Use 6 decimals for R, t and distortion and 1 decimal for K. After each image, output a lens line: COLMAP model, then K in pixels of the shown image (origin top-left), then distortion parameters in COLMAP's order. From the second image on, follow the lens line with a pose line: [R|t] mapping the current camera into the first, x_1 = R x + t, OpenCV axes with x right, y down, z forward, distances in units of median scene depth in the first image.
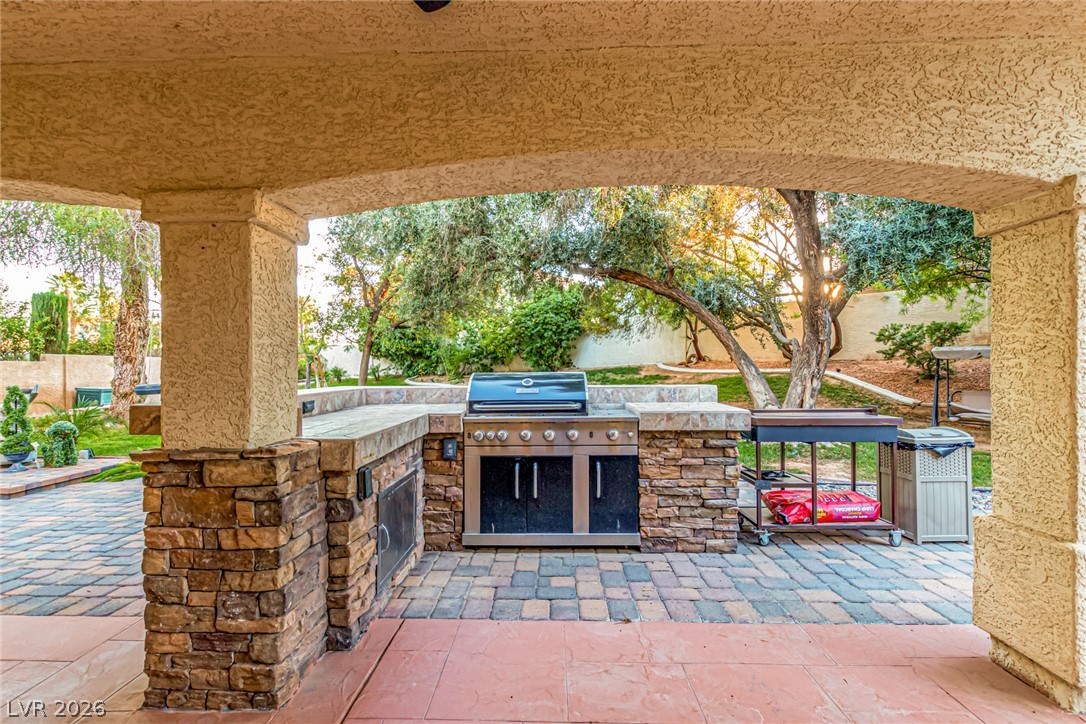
lens RADIAL K [[494.3, 0, 543.9], [0, 494.3, 365.0], [0, 0, 1]] dist [-0.000409, -0.000413]
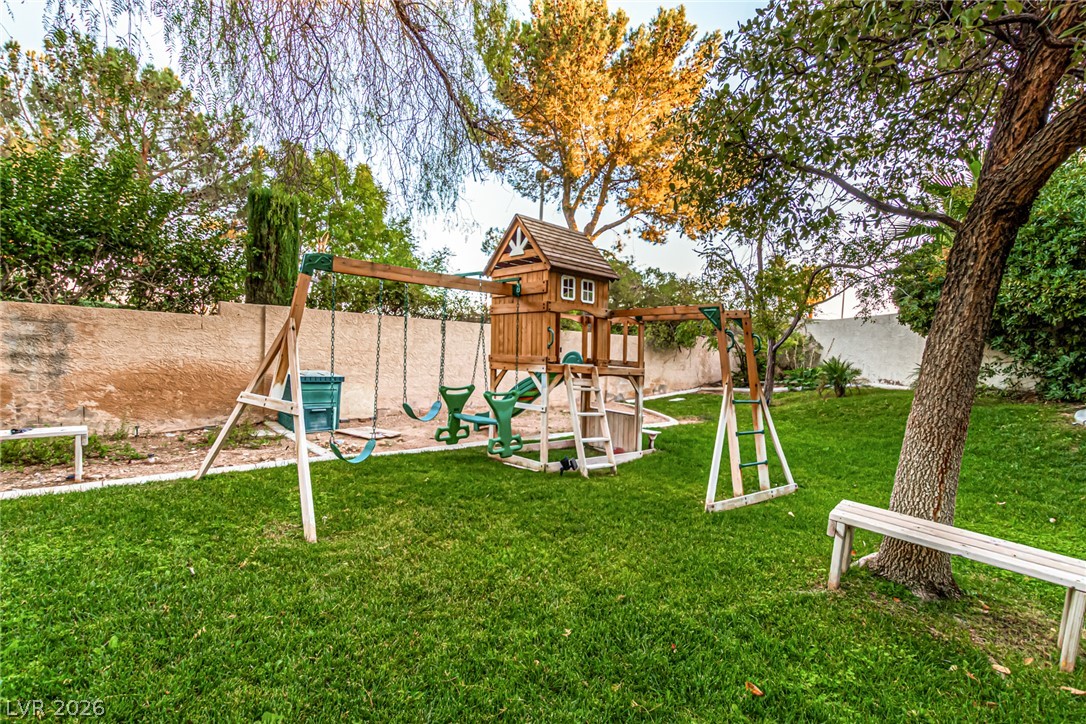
lens RADIAL K [[524.3, 0, 545.1], [0, 524.3, 378.5], [0, 0, 1]] dist [0.001181, -0.000003]
pose [[0.590163, 0.074171, -0.803869, -0.359499], [-0.046535, 0.997240, 0.057849, 0.010303], [0.805942, 0.003268, 0.591986, 0.944742]]
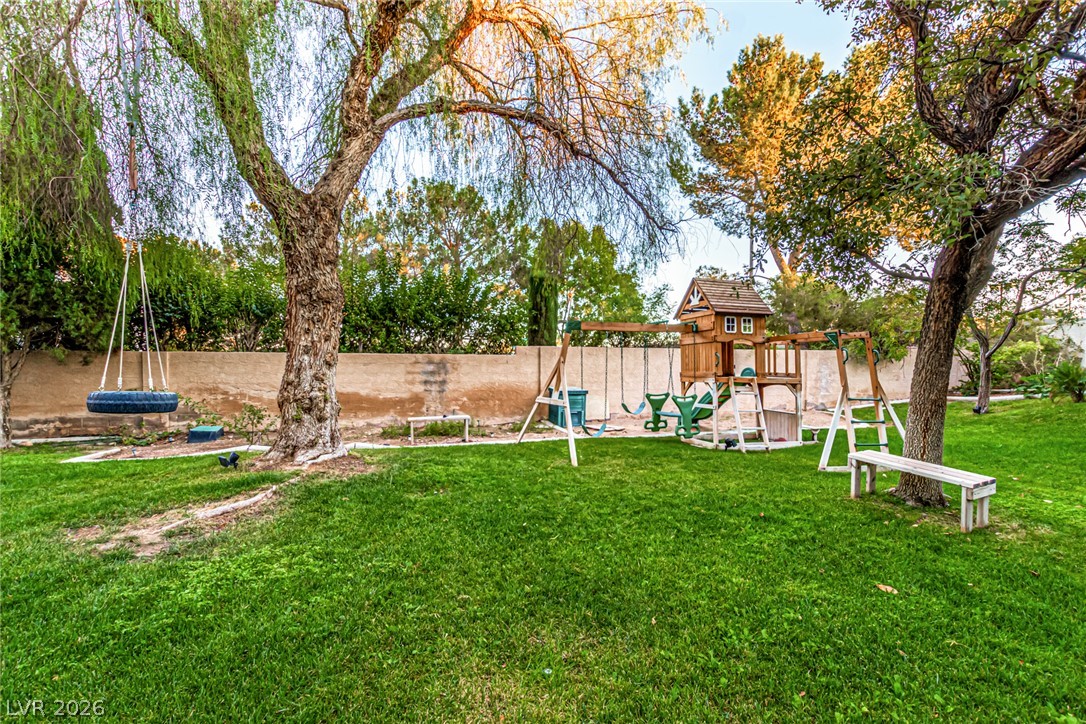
lens RADIAL K [[504.5, 0, 543.0], [0, 504.5, 362.0], [0, 0, 1]] dist [0.000426, -0.000013]
pose [[0.179718, -0.002109, -0.983716, -0.146961], [-0.000729, 0.999997, -0.002277, 0.006805], [0.983718, 0.001126, 0.179716, 0.885025]]
